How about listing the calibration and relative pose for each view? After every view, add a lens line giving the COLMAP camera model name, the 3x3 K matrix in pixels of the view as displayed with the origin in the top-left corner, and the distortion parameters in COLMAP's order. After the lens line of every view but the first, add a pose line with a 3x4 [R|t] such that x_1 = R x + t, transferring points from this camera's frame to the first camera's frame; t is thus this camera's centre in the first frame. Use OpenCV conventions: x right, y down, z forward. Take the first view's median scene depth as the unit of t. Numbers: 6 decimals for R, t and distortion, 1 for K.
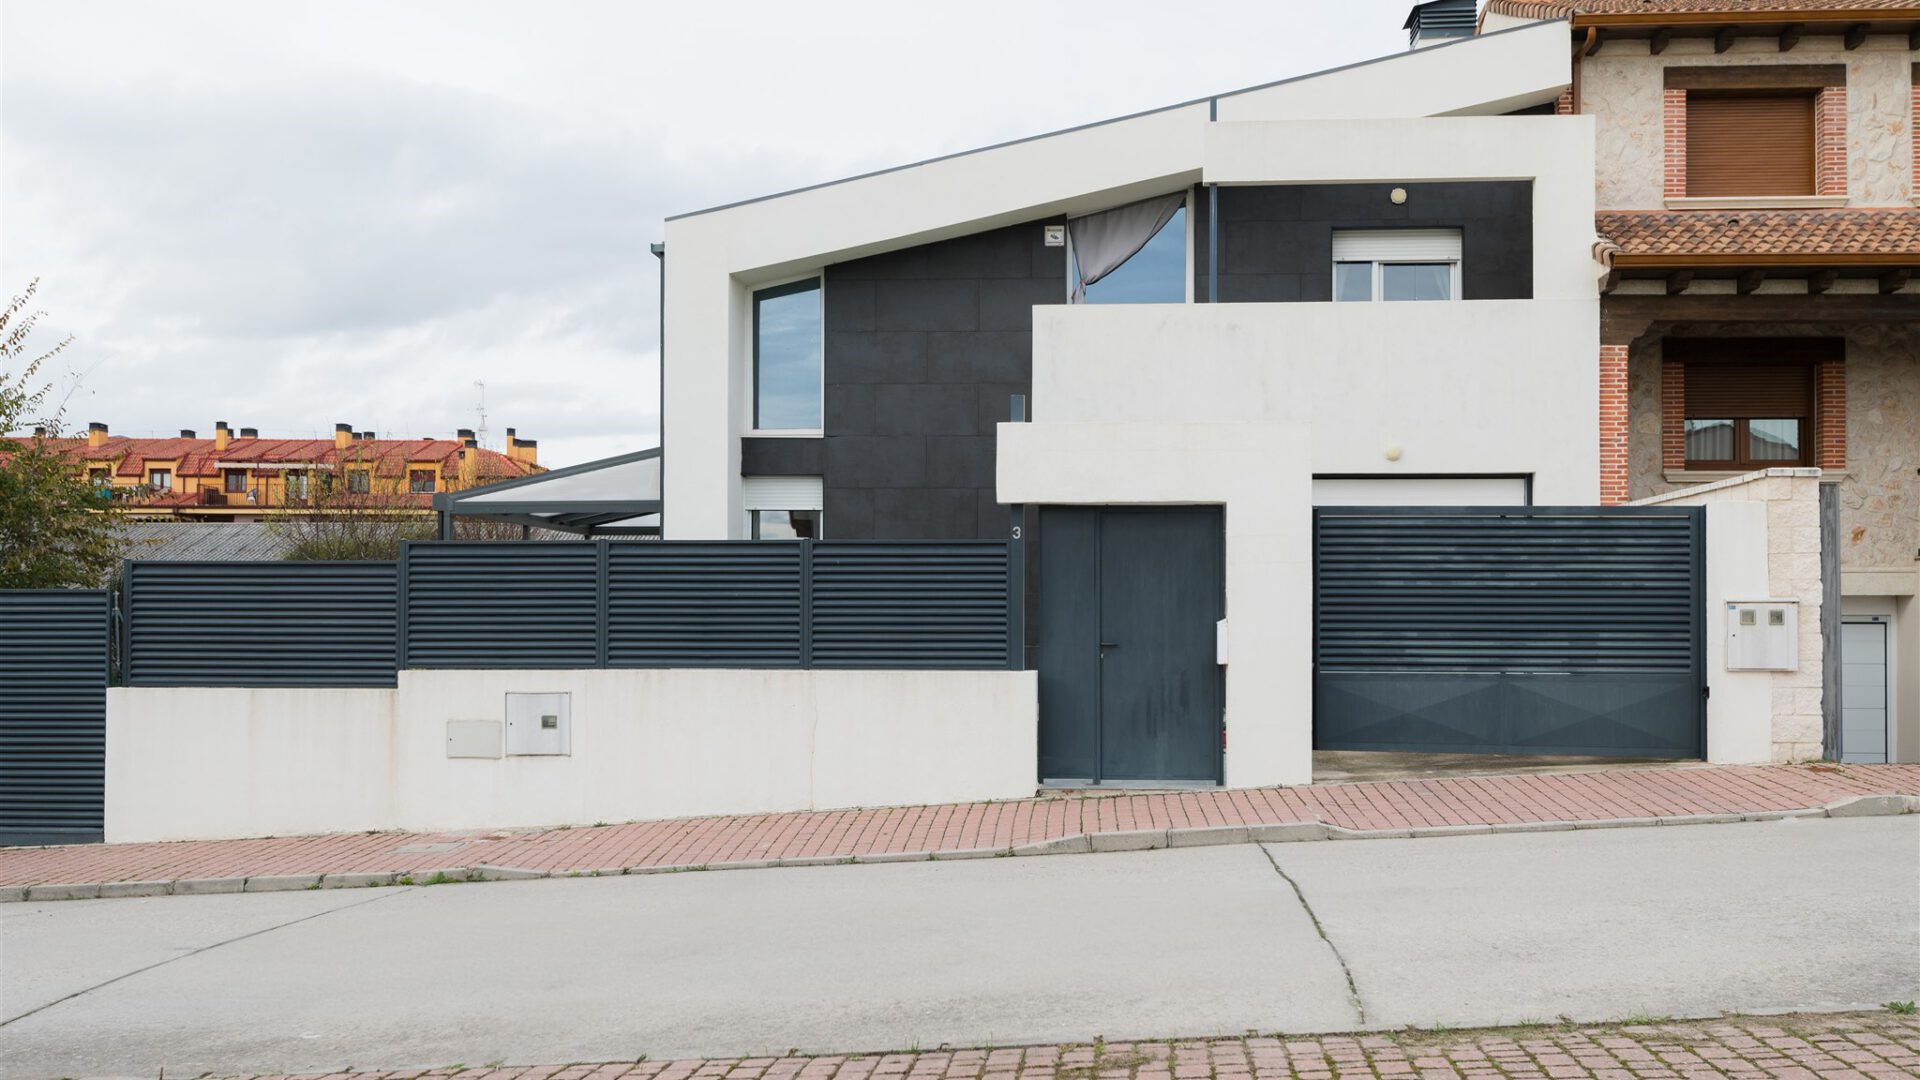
lens RADIAL K [[1907.6, 0, 981.6], [0, 1907.6, 588.3], [0, 0, 1]] dist [0.013351, -0.016354]
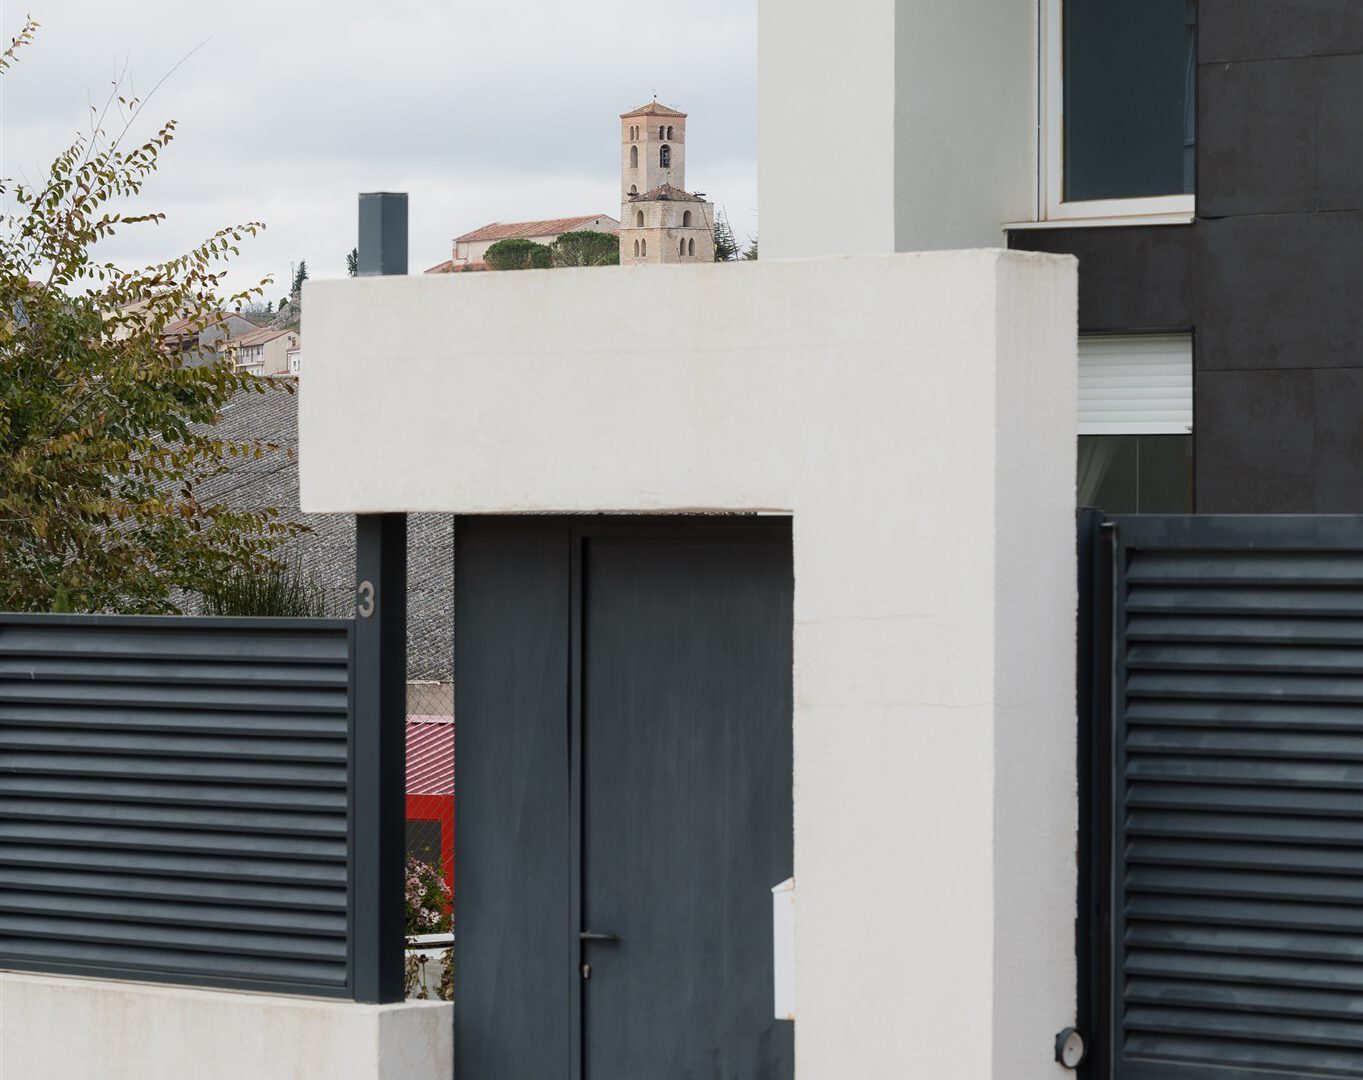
lens RADIAL K [[5382.3, 0, 681.5], [0, 5382.3, 540.0], [0, 0, 1]] dist [0.072991, -3.601398]
pose [[0.770394, -0.000938, -0.637568, 0.525984], [0.010574, 0.999880, 0.011306, -0.038795], [0.637481, -0.015452, 0.770311, 0.225985]]
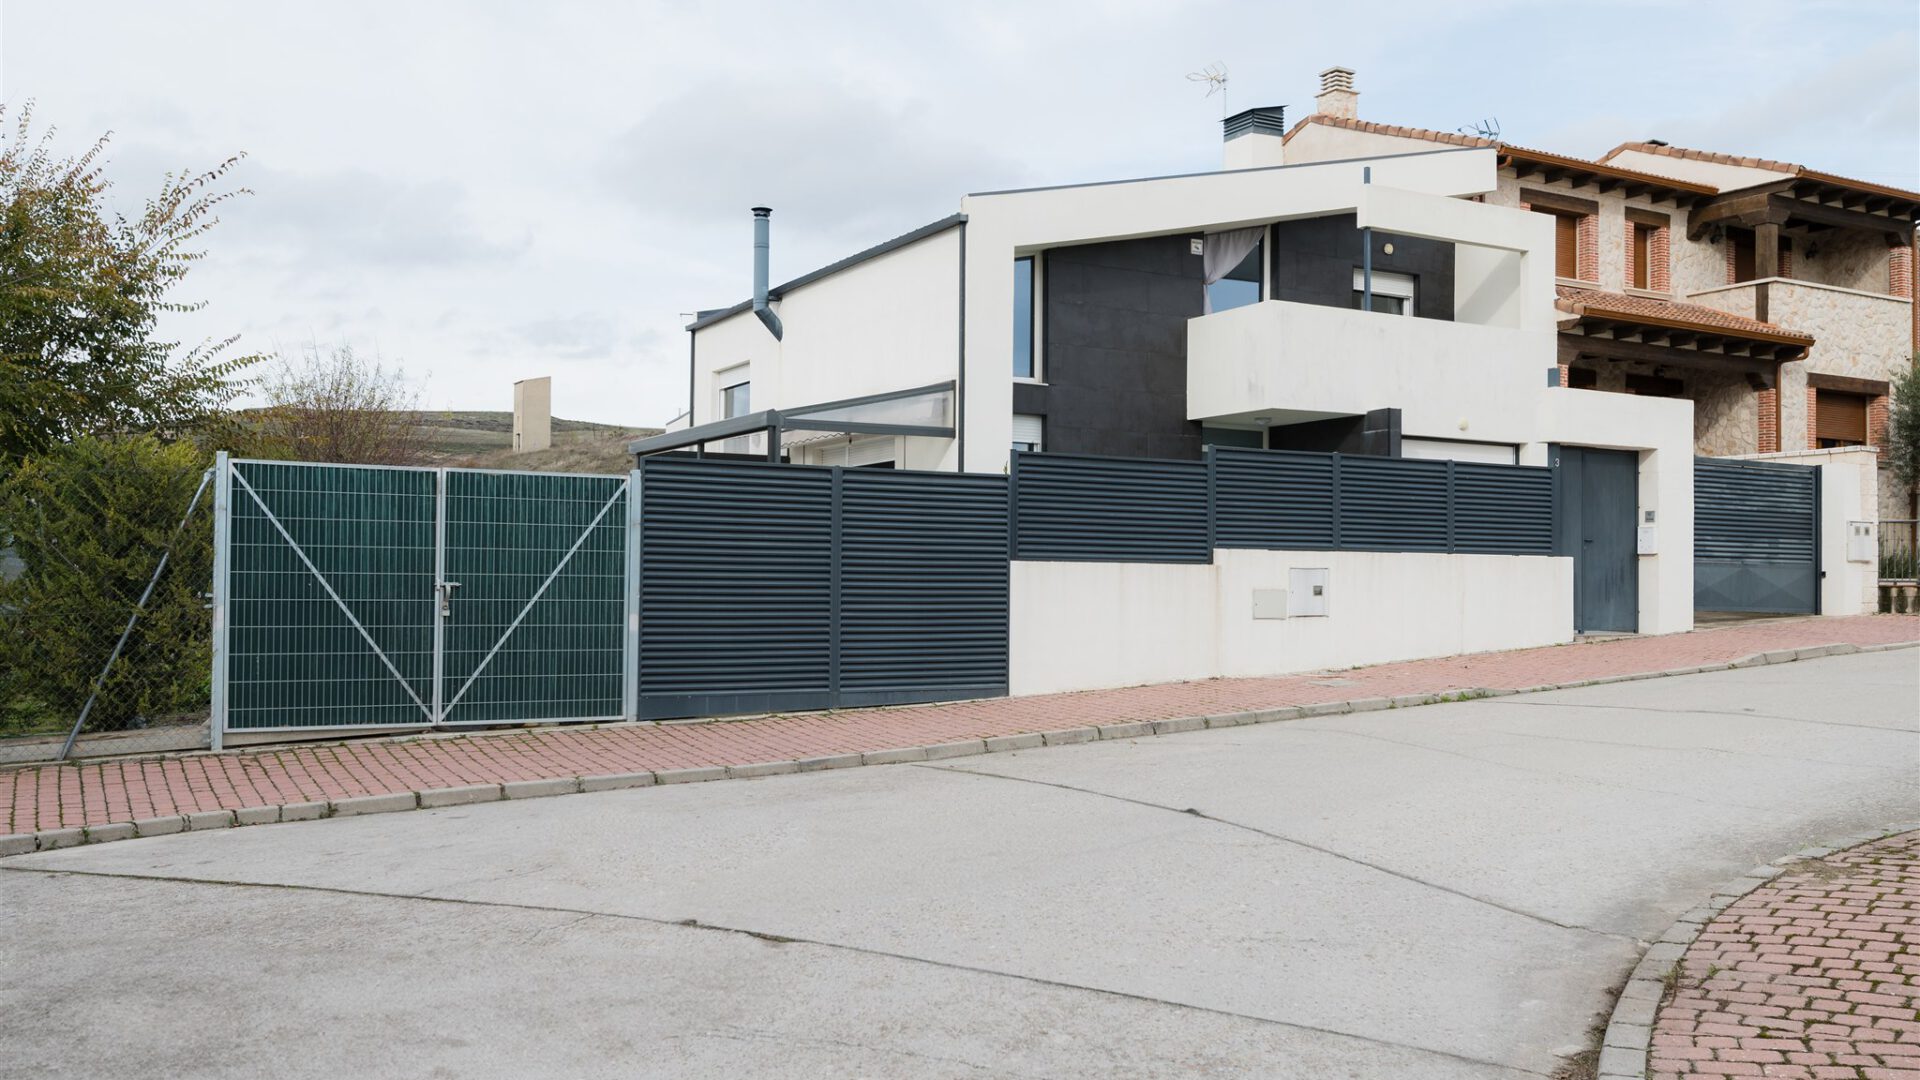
lens RADIAL K [[1620.8, 0, 960.0], [0, 1620.8, 540.0], [0, 0, 1]] dist [0.000818, 0.006000]
pose [[0.834154, 0.020918, 0.551135, -0.816269], [-0.017508, 0.999781, -0.011447, 0.040978], [-0.551254, -0.000101, 0.834338, 0.164162]]
